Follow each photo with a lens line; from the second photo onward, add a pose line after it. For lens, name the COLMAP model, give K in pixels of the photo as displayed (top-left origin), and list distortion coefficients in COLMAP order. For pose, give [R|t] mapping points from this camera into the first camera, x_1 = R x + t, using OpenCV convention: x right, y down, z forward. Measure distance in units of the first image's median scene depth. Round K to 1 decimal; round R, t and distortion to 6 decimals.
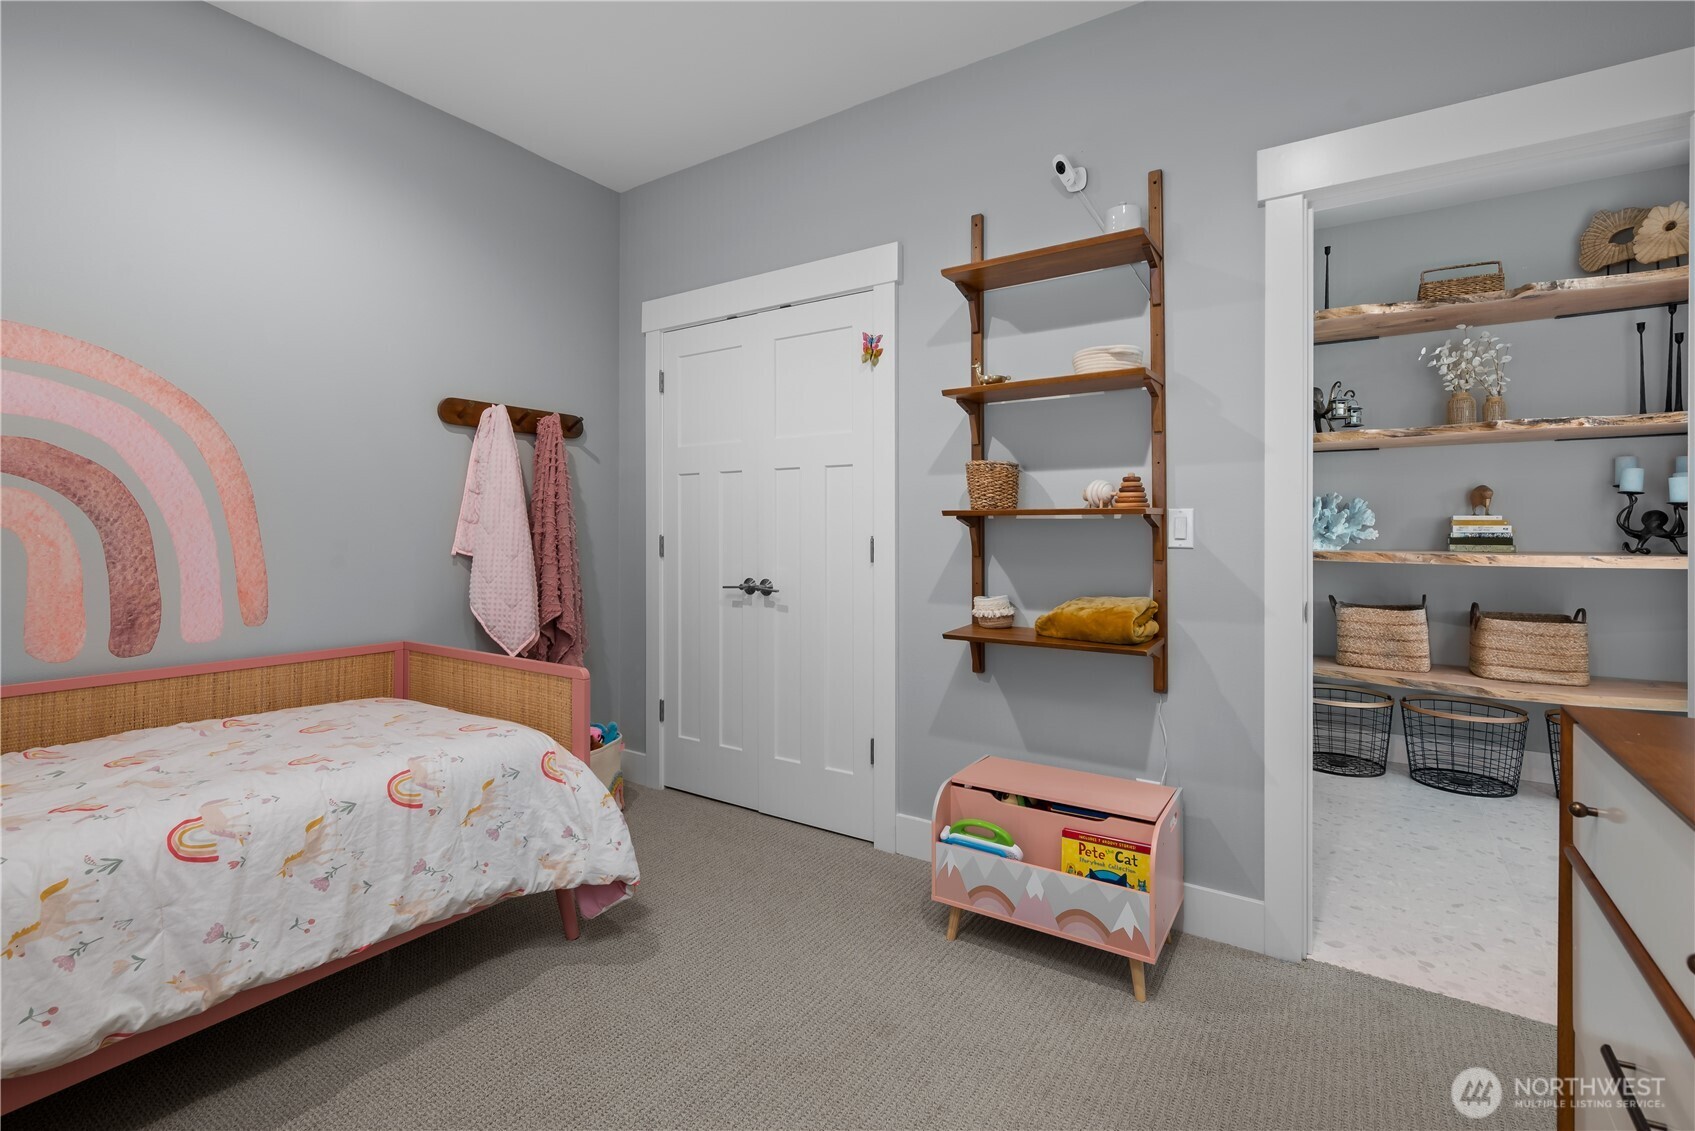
lens RADIAL K [[768.2, 0, 841.1], [0, 768.2, 530.4], [0, 0, 1]] dist [0.000386, -0.000362]
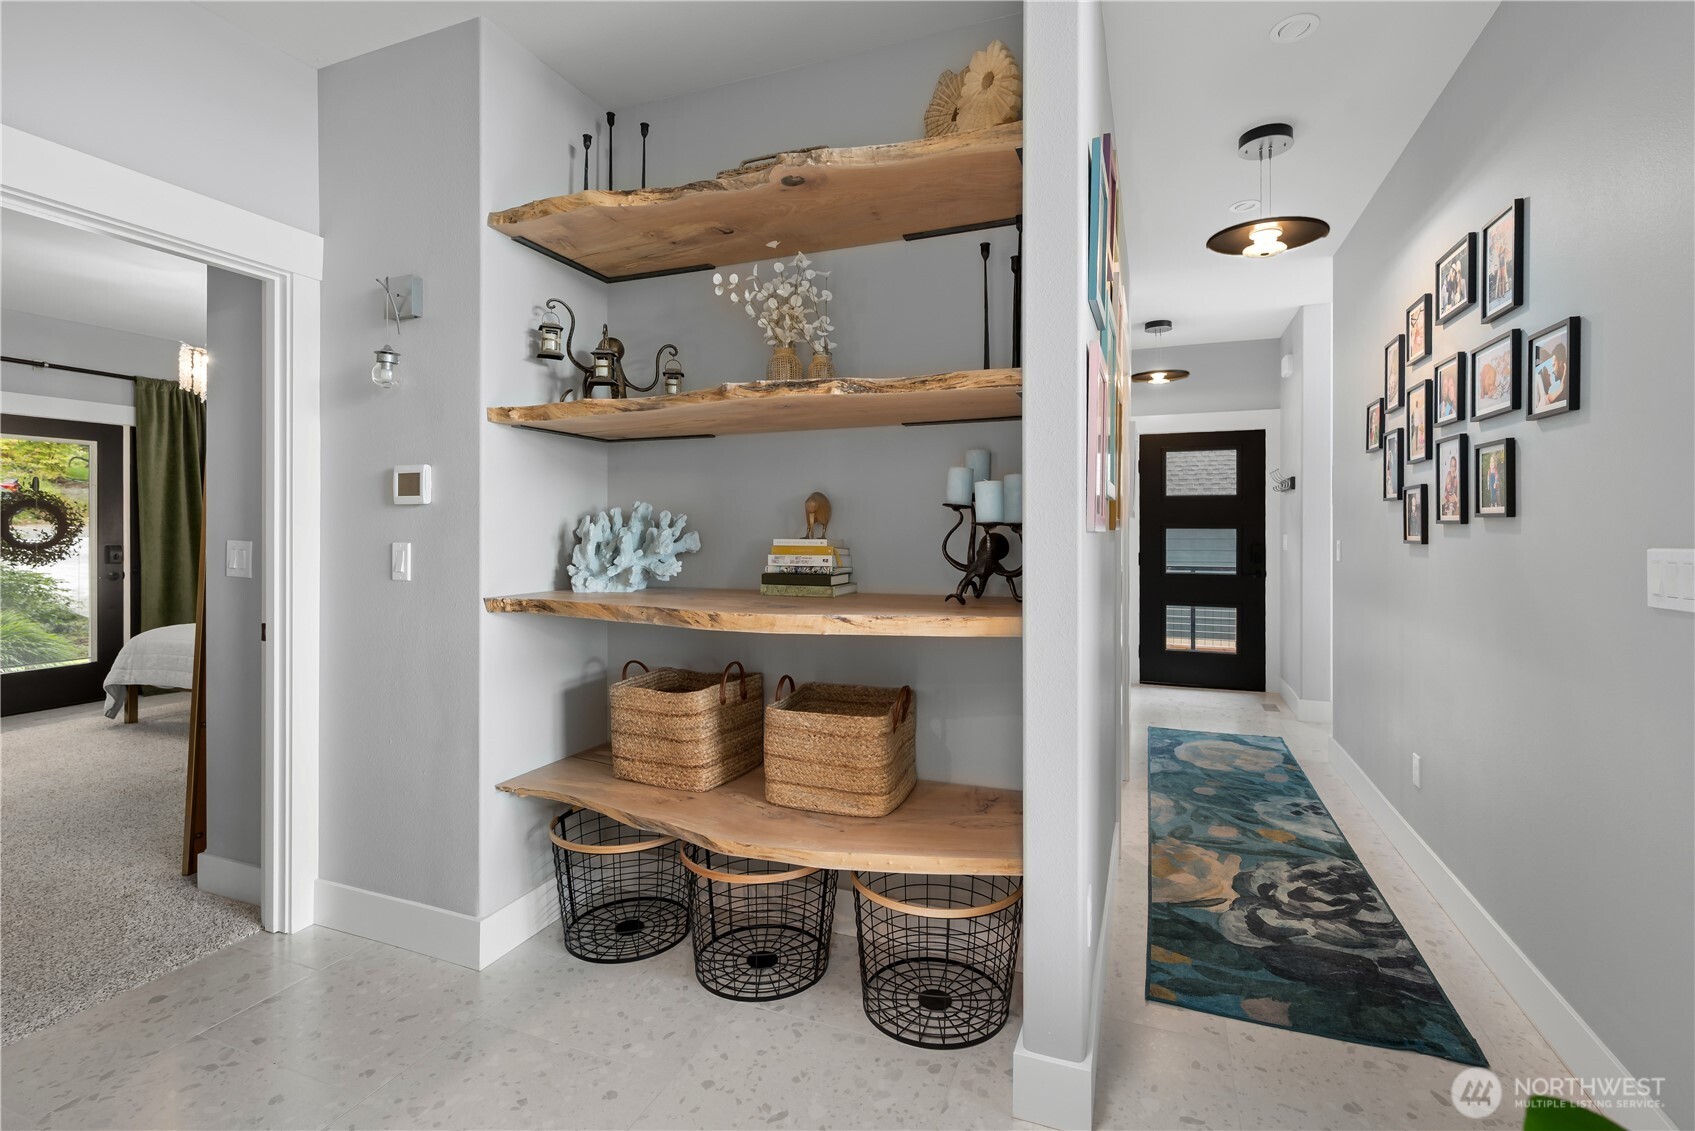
lens RADIAL K [[768.2, 0, 843.6], [0, 768.2, 536.4], [0, 0, 1]] dist [0.000386, -0.000362]
pose [[0.977743, -0.005129, 0.209743, 0.318649], [0.004135, 0.999978, 0.005176, -0.010911], [-0.209765, -0.004193, 0.977743, 0.157531]]
